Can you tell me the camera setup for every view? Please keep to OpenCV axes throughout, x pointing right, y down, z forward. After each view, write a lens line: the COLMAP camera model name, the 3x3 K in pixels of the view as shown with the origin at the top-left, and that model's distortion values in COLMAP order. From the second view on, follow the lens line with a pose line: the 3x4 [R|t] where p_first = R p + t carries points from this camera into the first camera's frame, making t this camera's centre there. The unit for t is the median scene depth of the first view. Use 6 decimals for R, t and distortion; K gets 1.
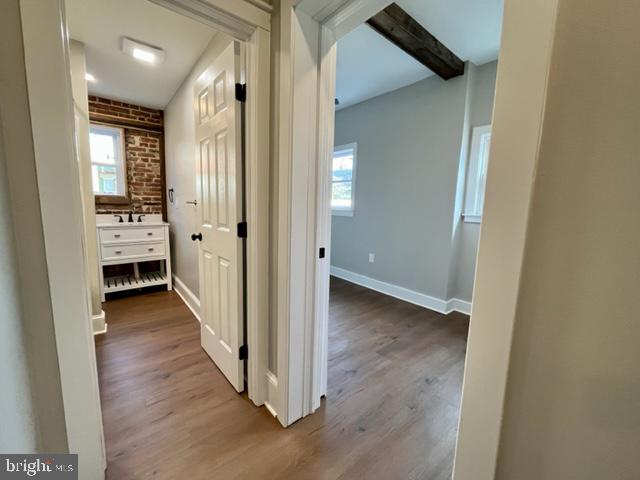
lens RADIAL K [[258.0, 0, 318.4], [0, 258.0, 236.6], [0, 0, 1]] dist [-0.002816, -0.001000]
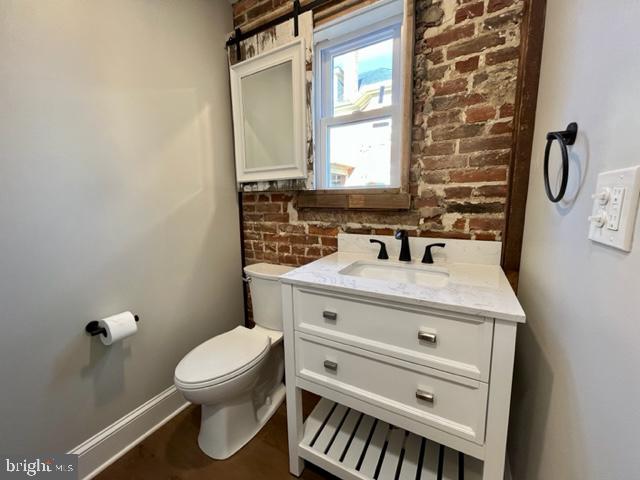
lens RADIAL K [[258.0, 0, 314.8], [0, 258.0, 236.5], [0, 0, 1]] dist [-0.002816, -0.001000]
pose [[0.348901, 0.101591, -0.931637, -0.420469], [-0.089411, 0.993181, 0.074817, -0.099293], [0.932884, 0.057195, 0.355606, 0.715910]]
